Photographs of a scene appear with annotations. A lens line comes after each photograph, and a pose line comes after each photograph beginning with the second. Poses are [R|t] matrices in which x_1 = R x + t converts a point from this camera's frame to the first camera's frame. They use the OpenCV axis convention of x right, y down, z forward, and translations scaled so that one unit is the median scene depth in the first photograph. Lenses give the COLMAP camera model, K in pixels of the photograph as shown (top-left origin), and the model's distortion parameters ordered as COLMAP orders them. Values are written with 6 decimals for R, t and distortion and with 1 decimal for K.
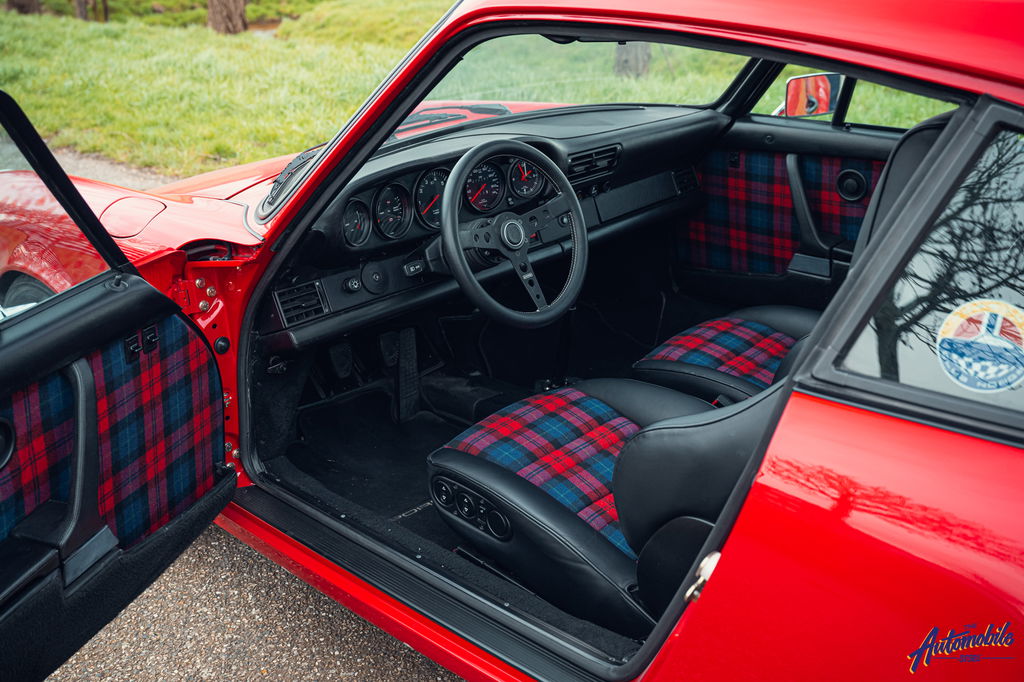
lens RADIAL K [[1071.5, 0, 509.9], [0, 1071.5, 346.9], [0, 0, 1]] dist [0.050486, 0.000000]
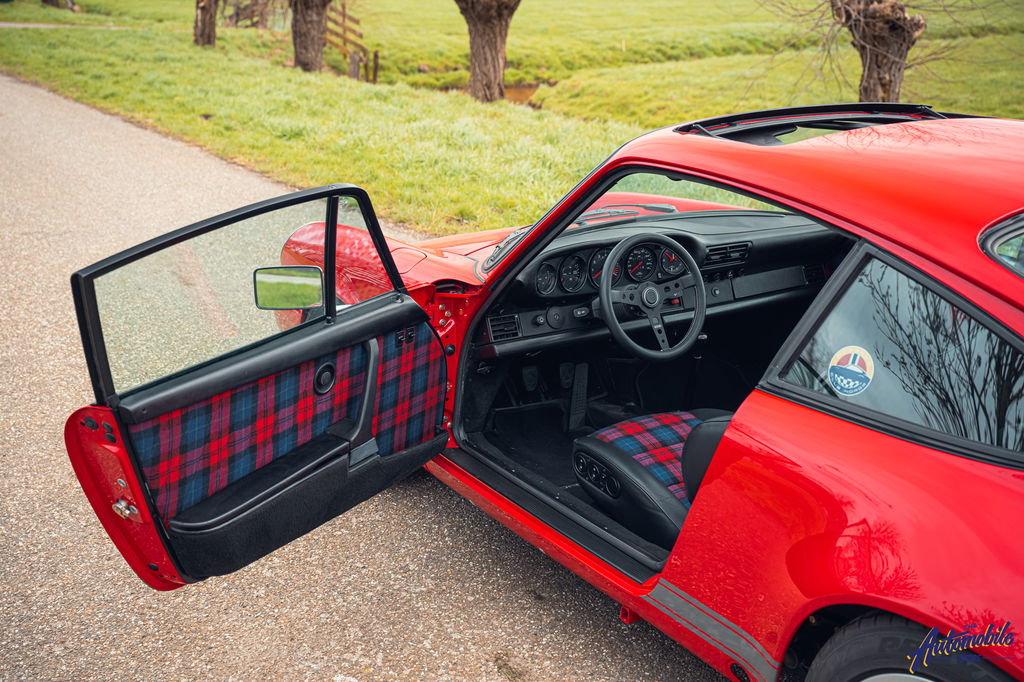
lens RADIAL K [[1206.0, 0, 513.4], [0, 1206.0, 343.4], [0, 0, 1]] dist [0.150759, 0.000000]
pose [[0.972902, 0.109231, -0.203788, 0.153421], [-0.124976, 0.989960, -0.066029, 0.084304], [0.194529, 0.089709, 0.976786, -0.601209]]
